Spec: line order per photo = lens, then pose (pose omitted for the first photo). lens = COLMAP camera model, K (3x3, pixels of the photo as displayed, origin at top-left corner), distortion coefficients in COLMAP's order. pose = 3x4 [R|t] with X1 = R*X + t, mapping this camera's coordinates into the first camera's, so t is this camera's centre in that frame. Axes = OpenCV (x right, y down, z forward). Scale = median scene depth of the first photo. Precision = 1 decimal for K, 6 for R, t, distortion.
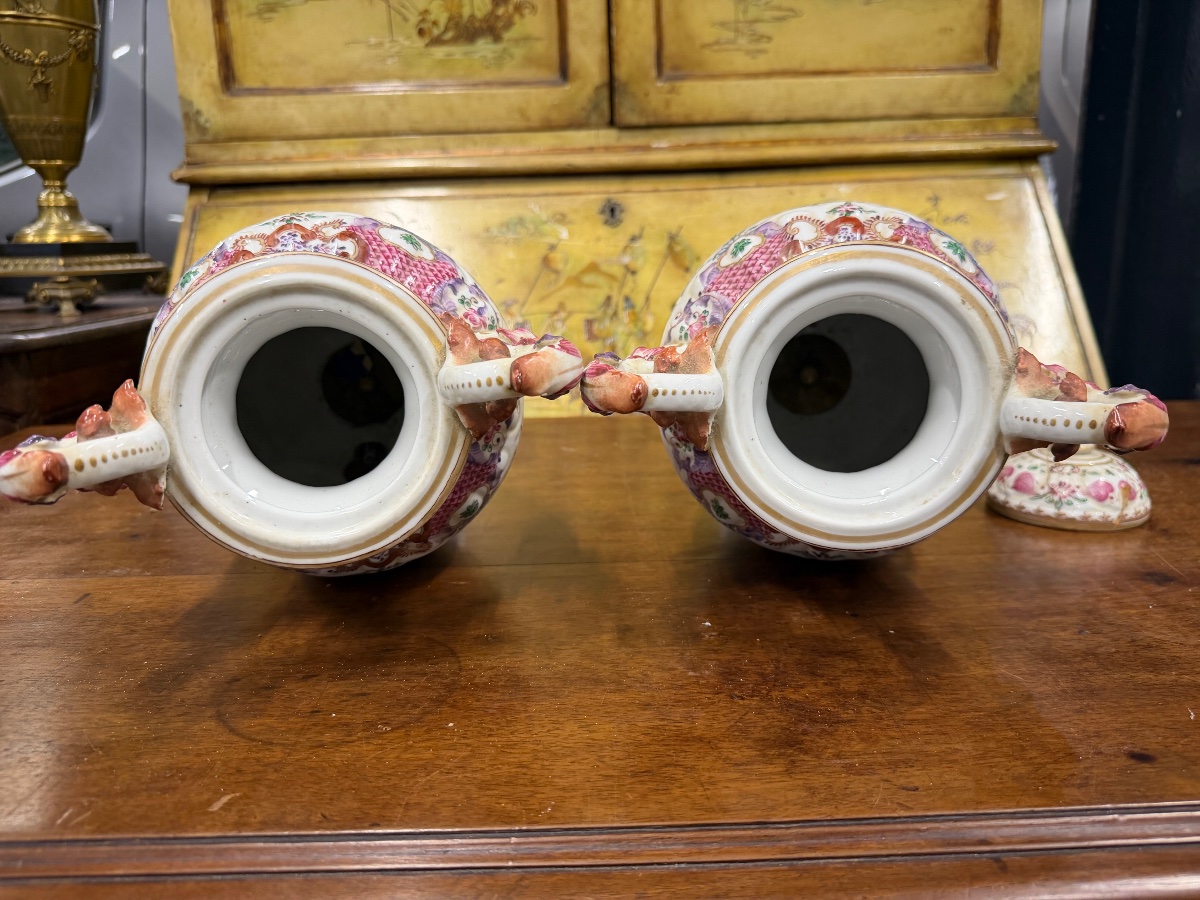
lens RADIAL K [[858.9, 0, 612.2], [0, 858.9, 428.5], [0, 0, 1]] dist [0.007998, -0.027378]
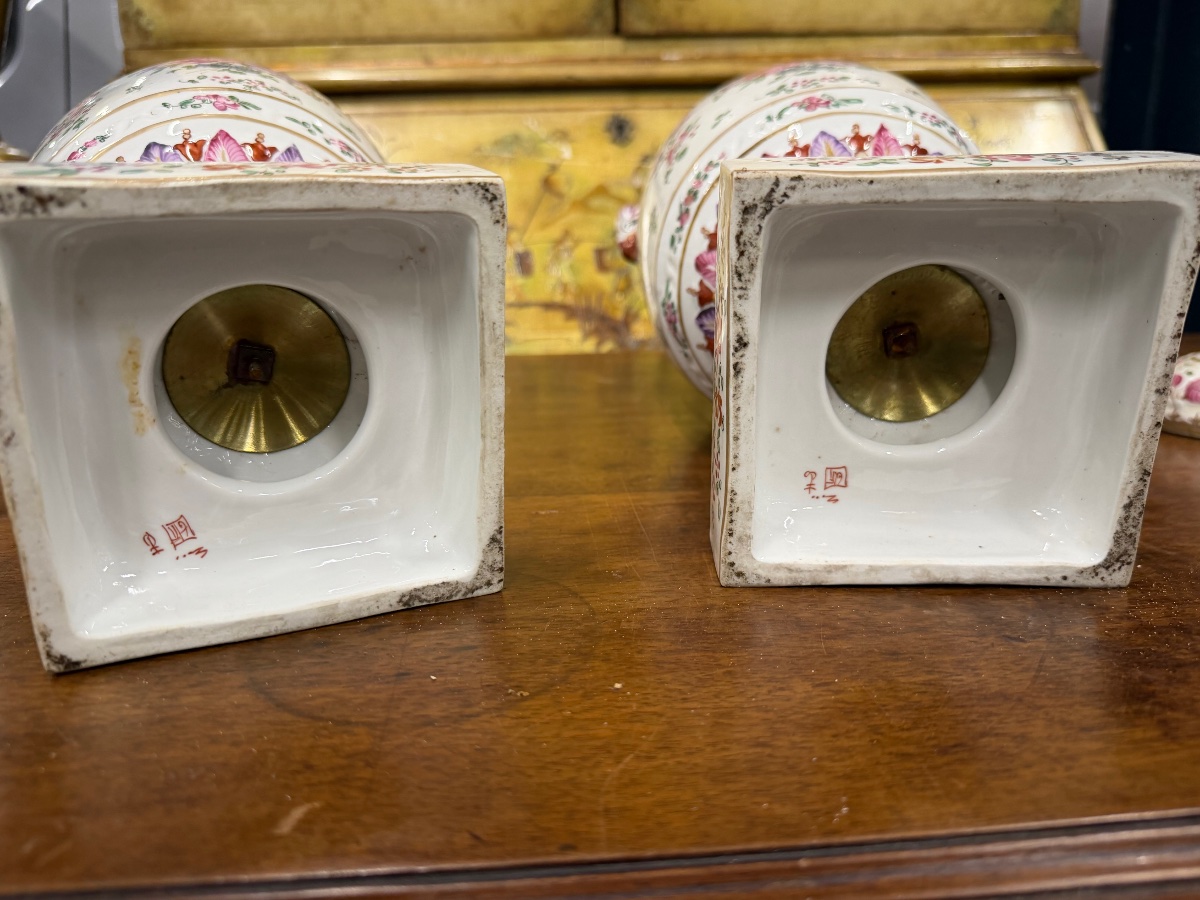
lens RADIAL K [[858.9, 0, 599.6], [0, 858.9, 428.2], [0, 0, 1]] dist [0.007998, -0.027378]
pose [[0.998169, -0.007919, 0.059973, -0.078775], [0.006999, 0.999855, 0.015538, 0.043878], [-0.060087, -0.015090, 0.998079, 0.111101]]
